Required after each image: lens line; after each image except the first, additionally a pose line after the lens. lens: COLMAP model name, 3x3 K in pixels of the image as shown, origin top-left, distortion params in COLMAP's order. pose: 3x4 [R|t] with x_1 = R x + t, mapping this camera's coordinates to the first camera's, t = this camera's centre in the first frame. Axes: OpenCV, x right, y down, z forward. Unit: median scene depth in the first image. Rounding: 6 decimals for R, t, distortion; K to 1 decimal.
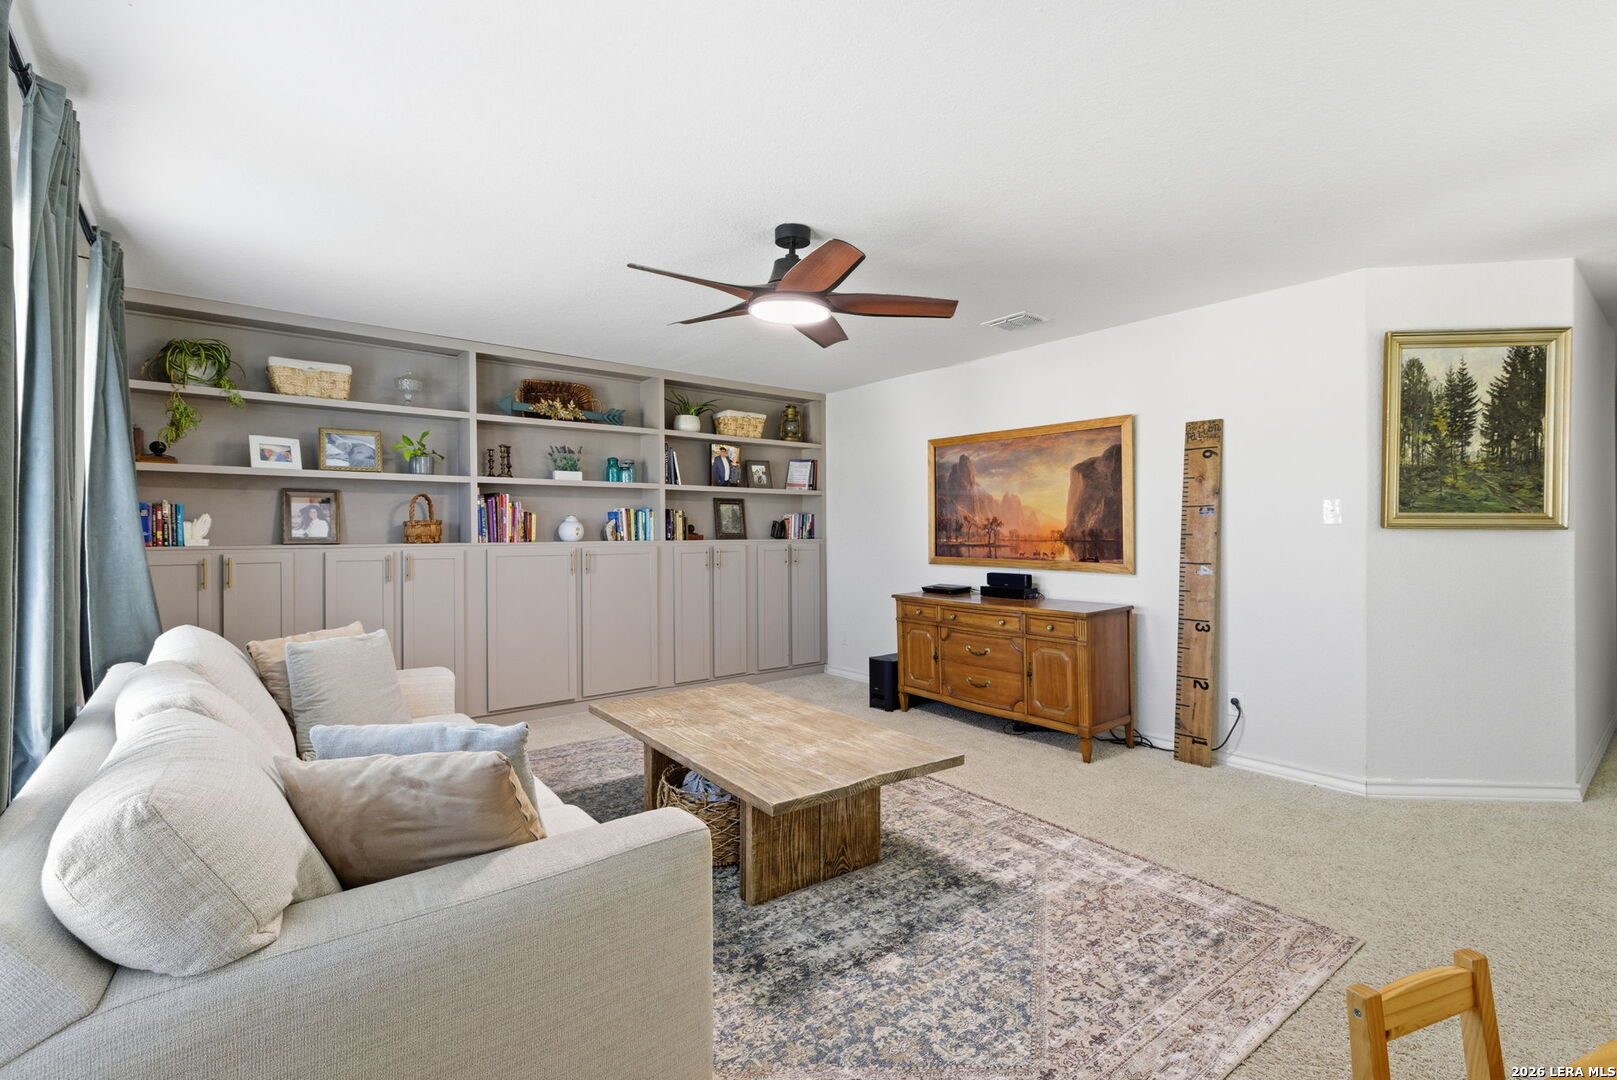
lens RADIAL K [[728.2, 0, 811.8], [0, 728.2, 531.9], [0, 0, 1]] dist [0.010479, -0.000614]
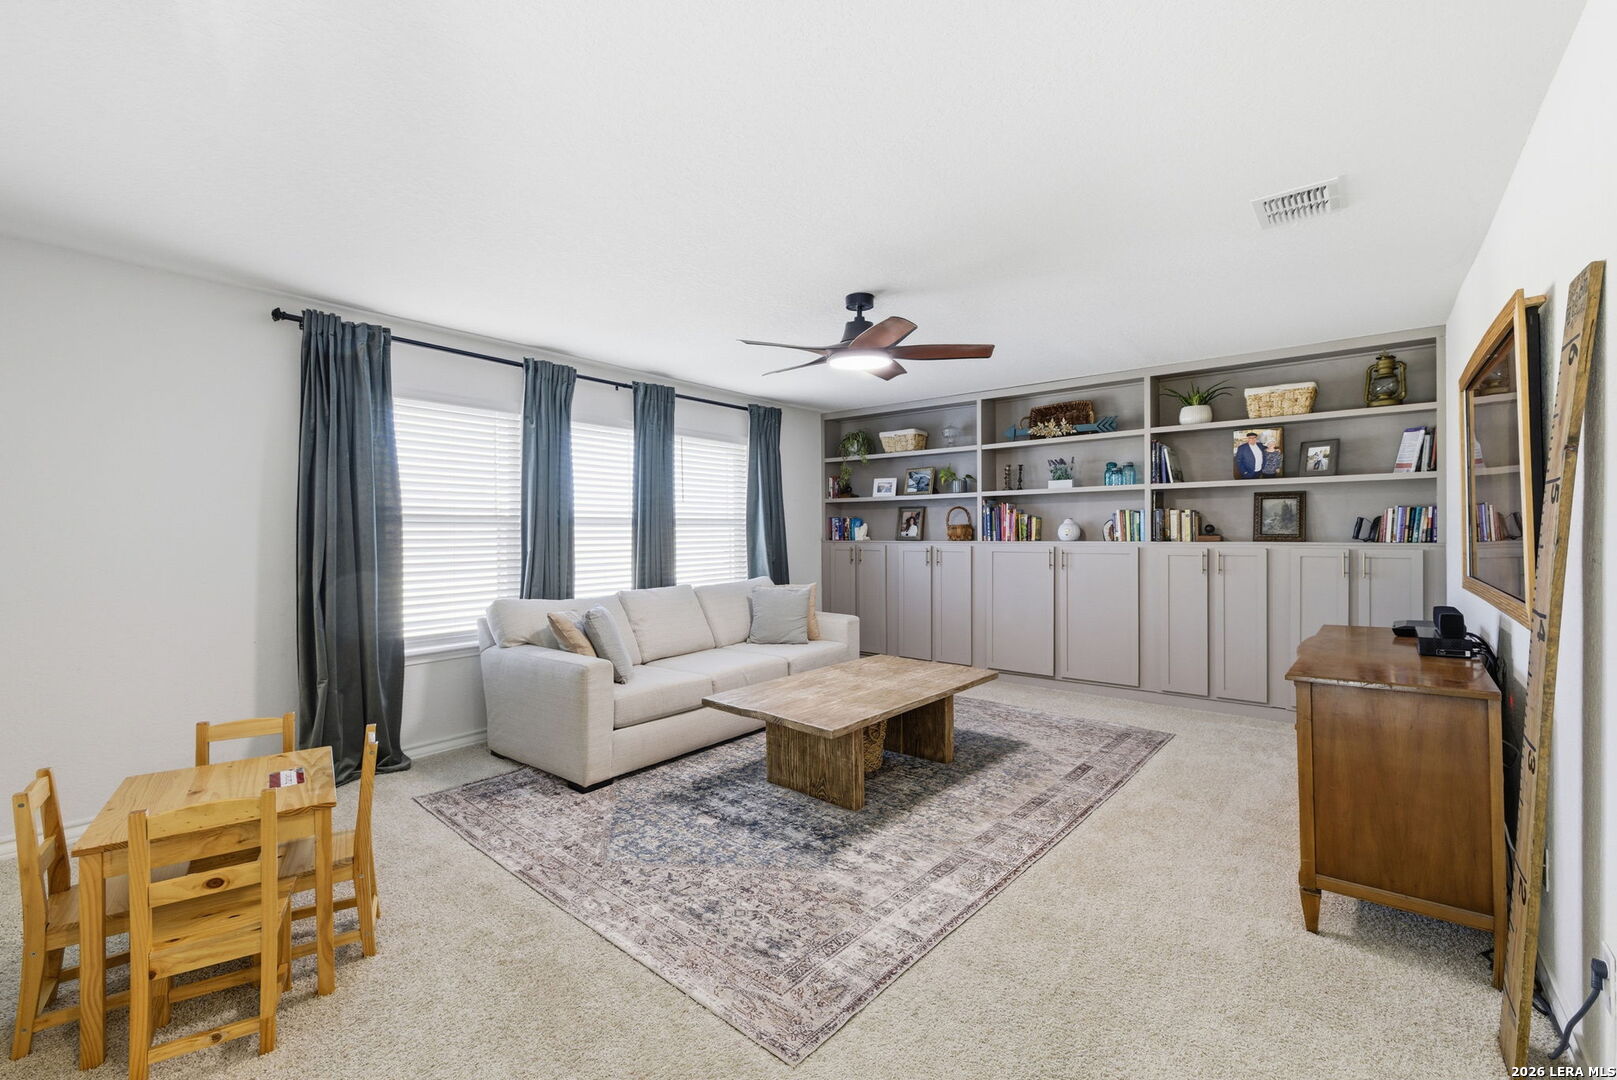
lens RADIAL K [[687.2, 0, 812.0], [0, 687.2, 537.7], [0, 0, 1]] dist [0.004315, -0.001238]
pose [[0.210392, 0.009671, -0.977569, 0.763469], [0.004080, 0.999934, 0.010770, -0.006636], [0.977609, -0.006255, 0.210338, 0.451998]]
